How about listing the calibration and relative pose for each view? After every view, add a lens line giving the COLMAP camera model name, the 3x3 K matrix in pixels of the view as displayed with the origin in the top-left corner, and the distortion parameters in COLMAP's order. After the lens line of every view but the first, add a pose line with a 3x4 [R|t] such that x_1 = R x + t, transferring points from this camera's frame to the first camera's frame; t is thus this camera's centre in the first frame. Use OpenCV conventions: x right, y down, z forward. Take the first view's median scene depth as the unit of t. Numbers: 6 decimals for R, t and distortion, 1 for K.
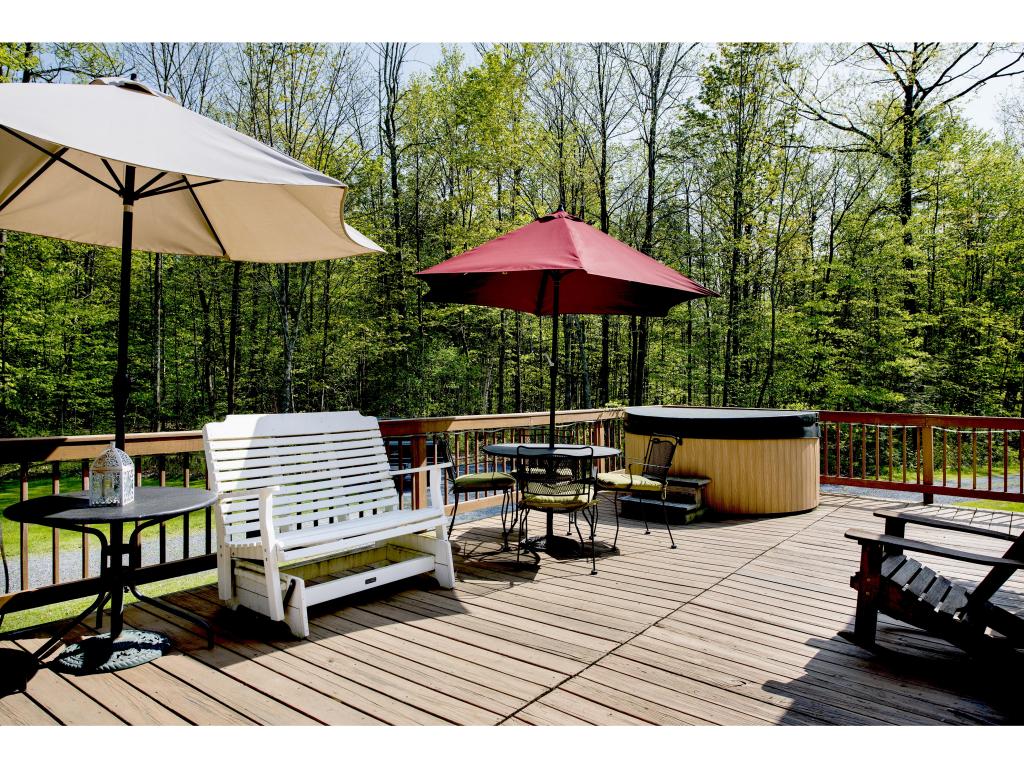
lens RADIAL K [[672.1, 0, 512.0], [0, 672.1, 384.0], [0, 0, 1]] dist [-0.002784, -0.001522]
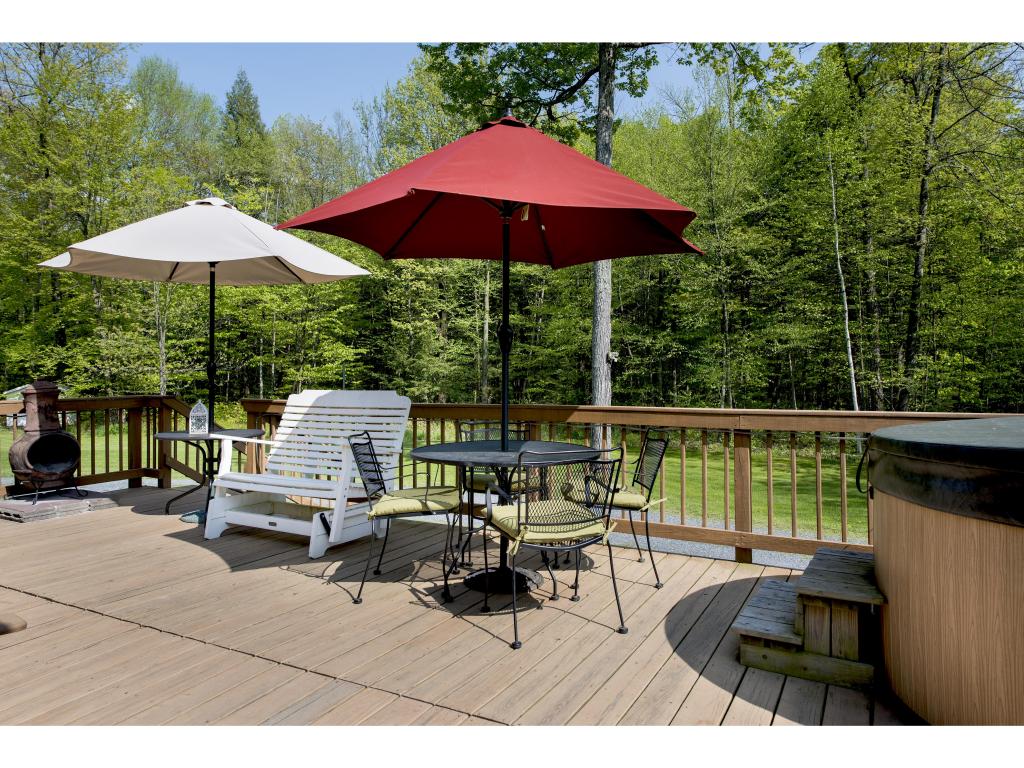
lens RADIAL K [[672.1, 0, 512.0], [0, 672.1, 384.0], [0, 0, 1]] dist [-0.002784, -0.001522]
pose [[0.145269, 0.023126, -0.989122, 1.049061], [0.019603, 0.999463, 0.026247, 0.006764], [0.989198, -0.023203, 0.144737, 1.221521]]
